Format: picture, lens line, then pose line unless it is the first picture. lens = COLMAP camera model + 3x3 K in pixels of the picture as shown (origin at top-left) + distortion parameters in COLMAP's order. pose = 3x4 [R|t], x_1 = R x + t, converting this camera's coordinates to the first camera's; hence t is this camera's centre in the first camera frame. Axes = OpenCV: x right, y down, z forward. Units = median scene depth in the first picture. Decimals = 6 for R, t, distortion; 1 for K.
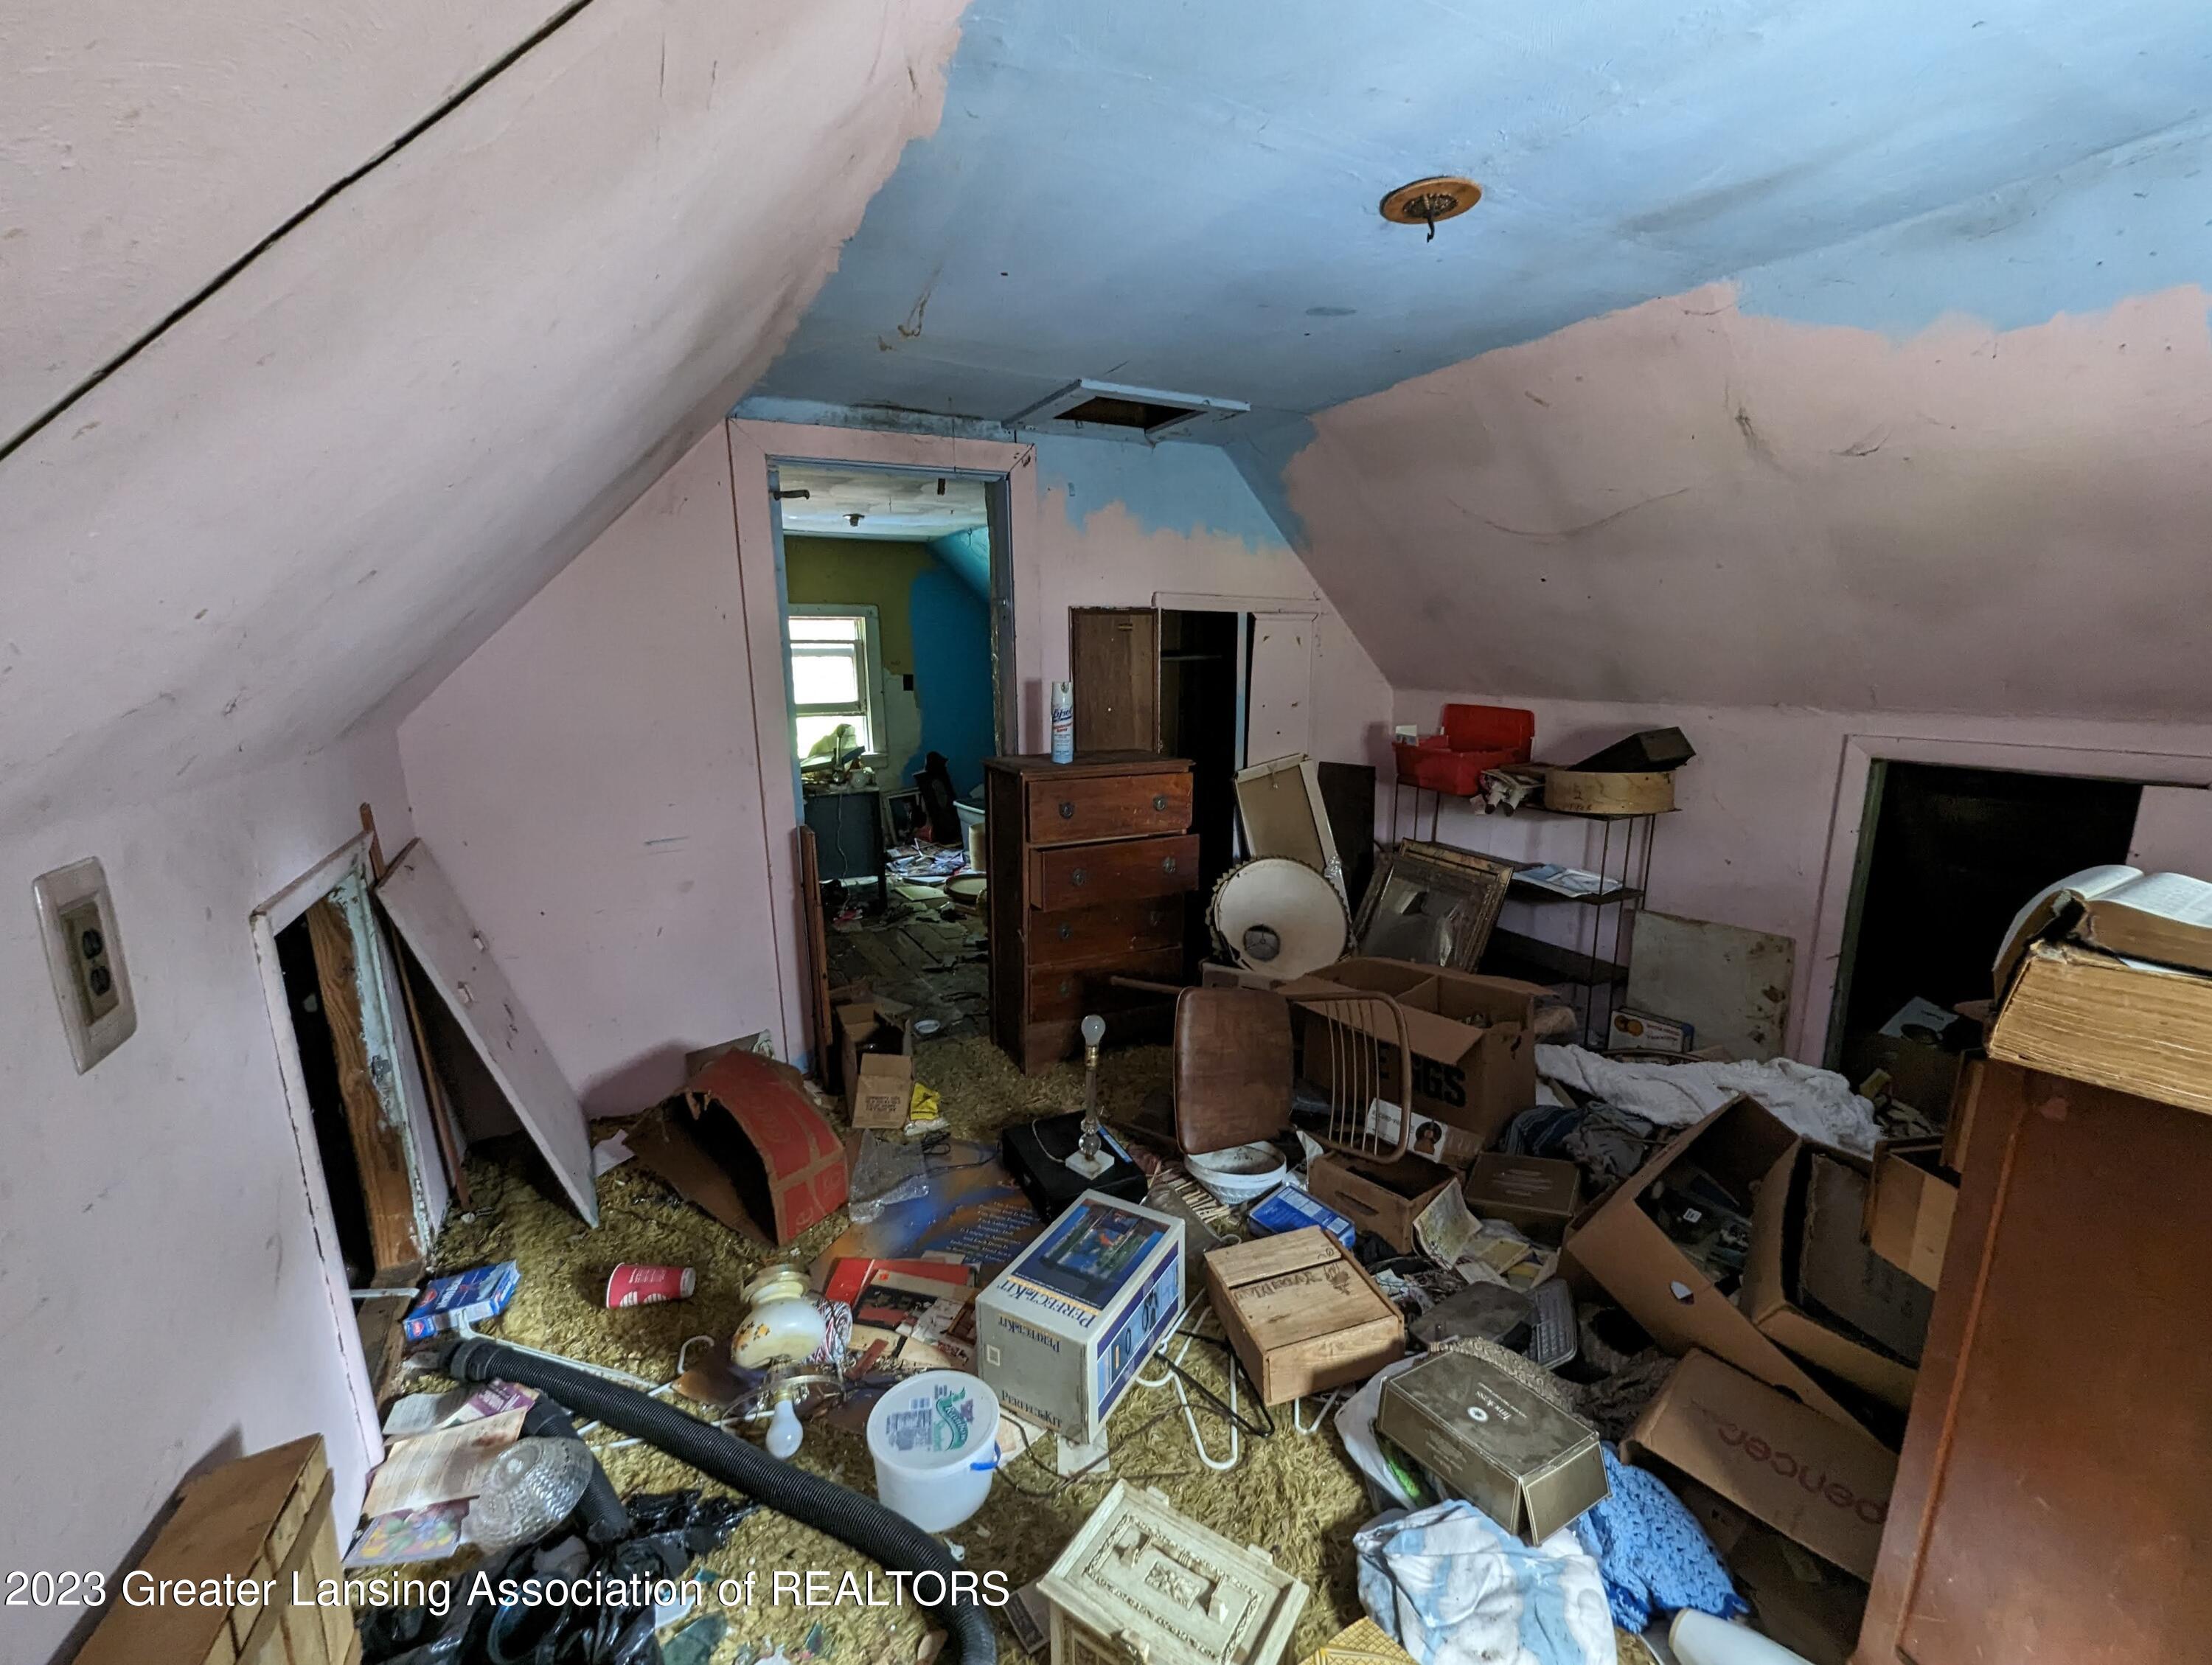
lens RADIAL K [[887.4, 0, 1106.8], [0, 887.4, 832.7], [0, 0, 1]] dist [-0.000407, -0.000004]
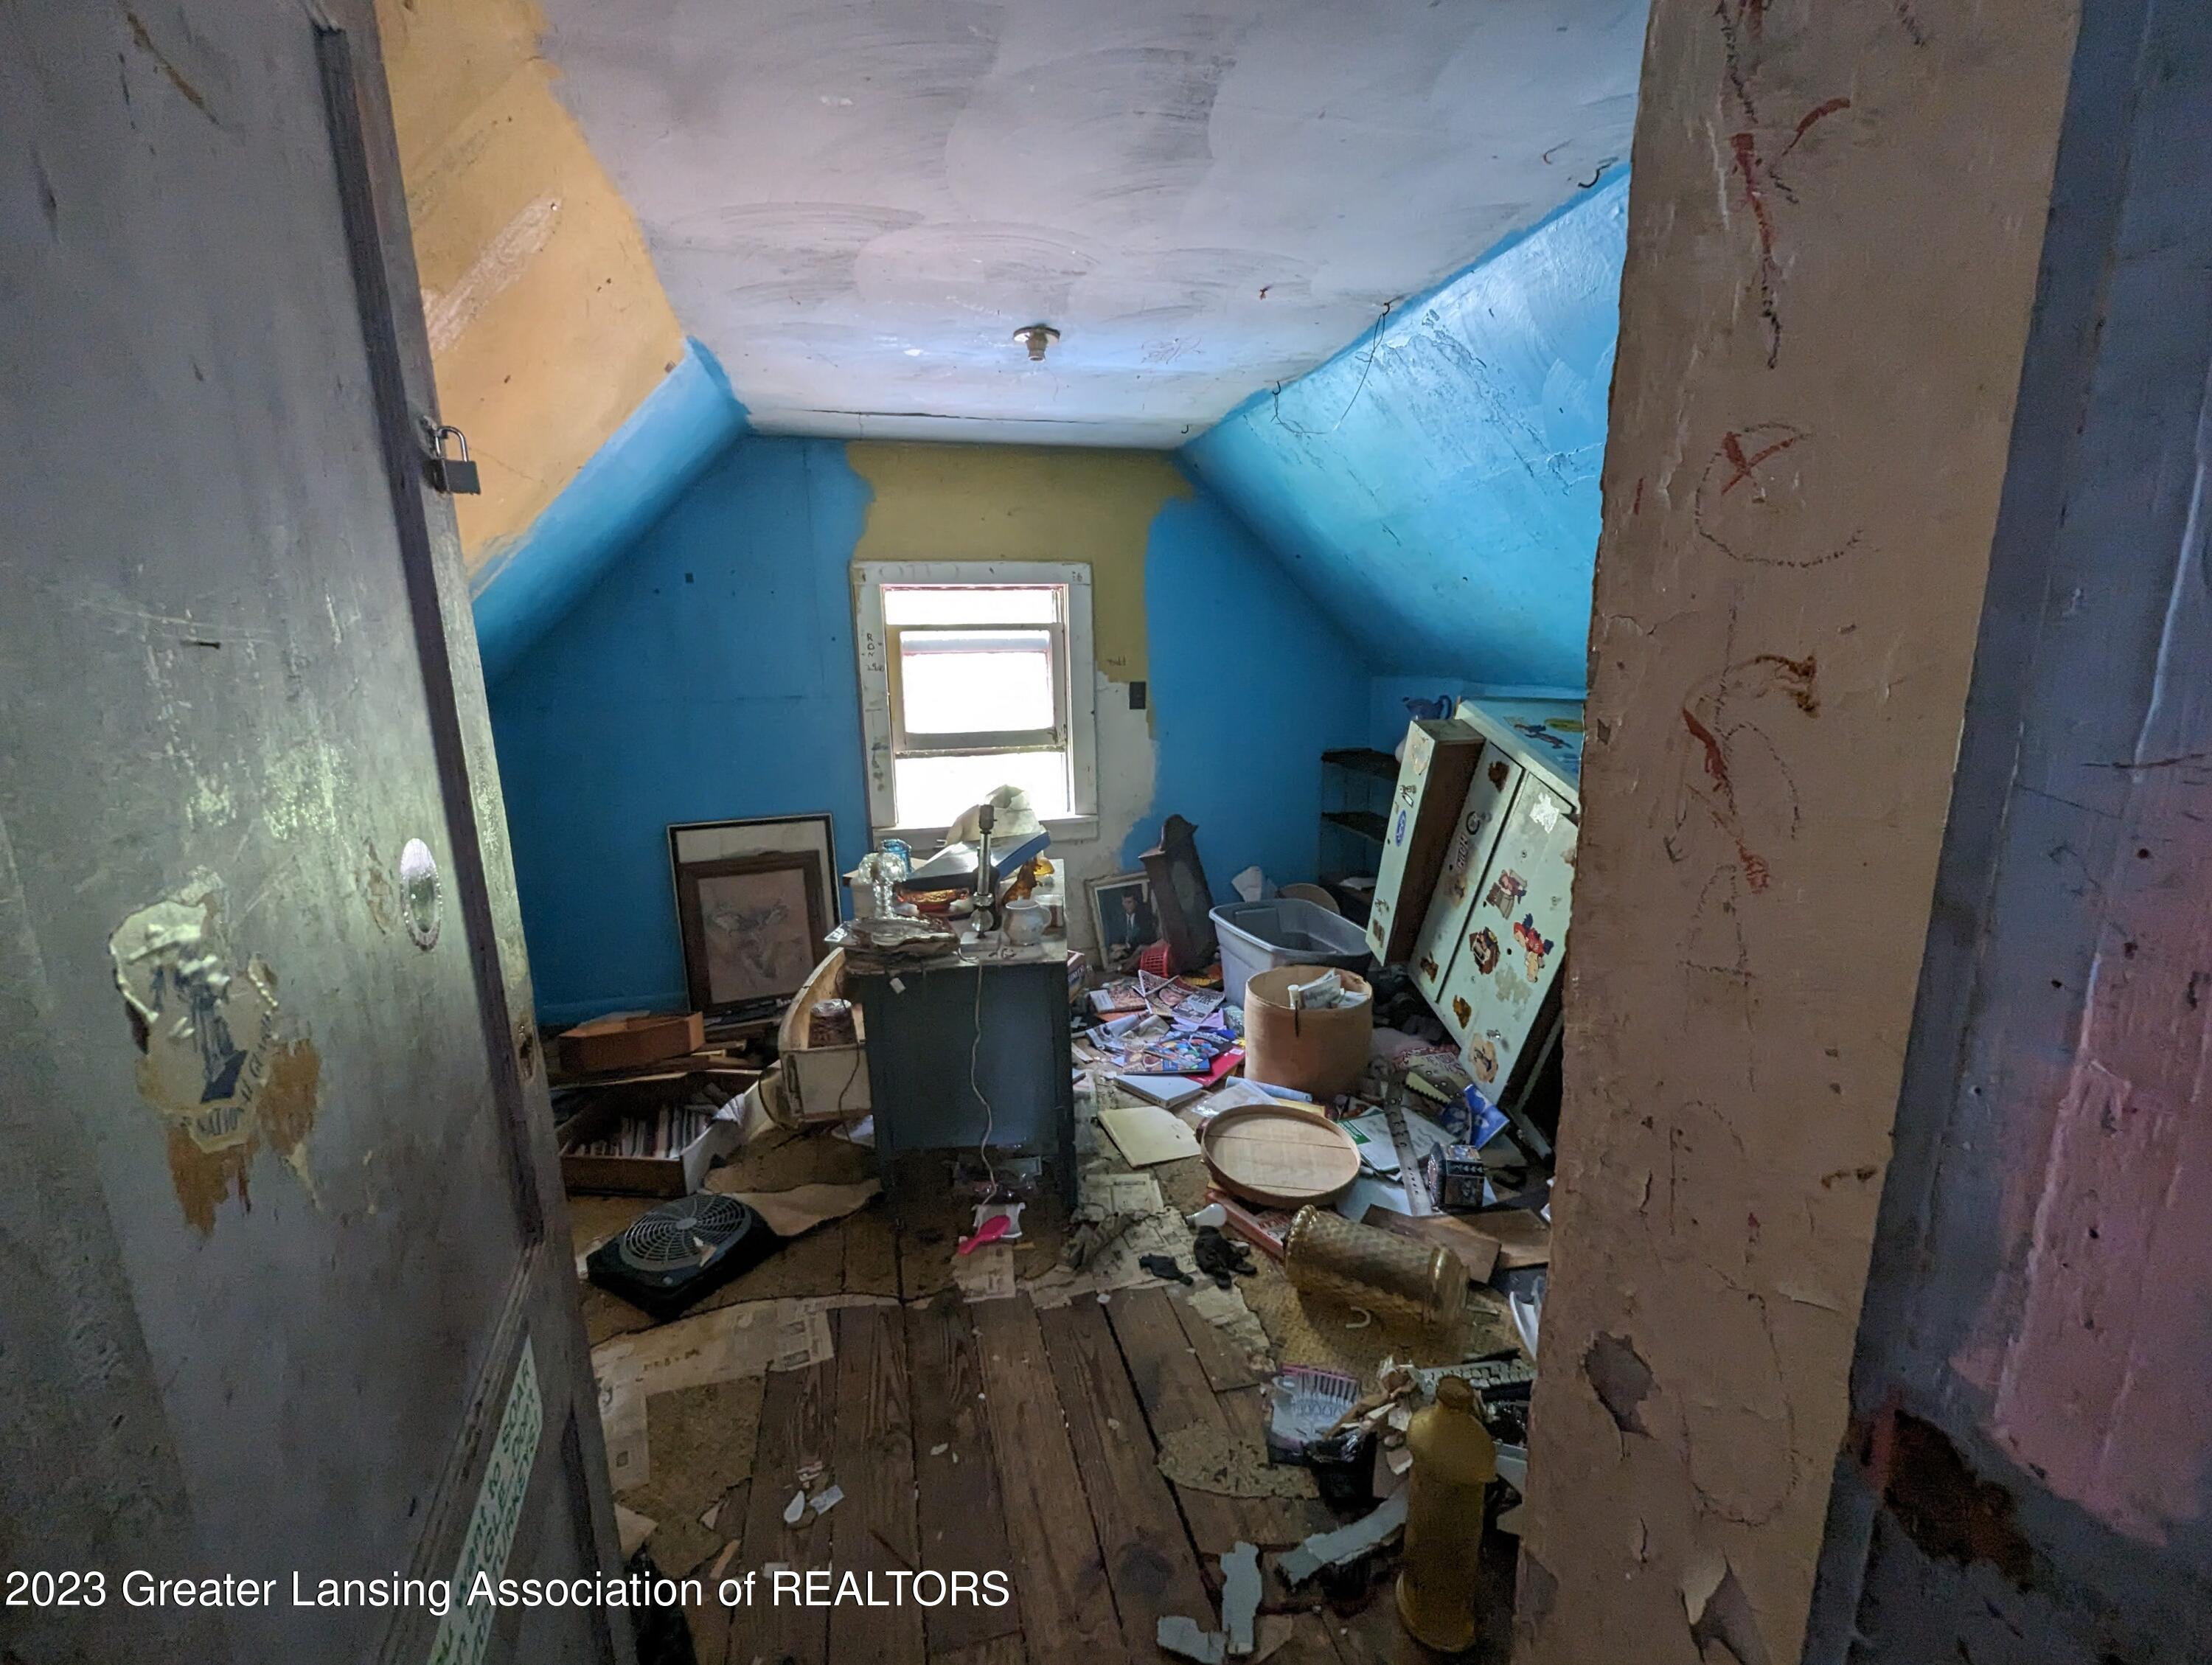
lens RADIAL K [[887.4, 0, 1110.6], [0, 887.4, 837.8], [0, 0, 1]] dist [-0.000407, -0.000004]
pose [[0.971160, 0.038679, -0.235269, -0.104089], [-0.037727, 0.999252, 0.008549, -0.083310], [0.235423, 0.000574, 0.971893, 0.446240]]
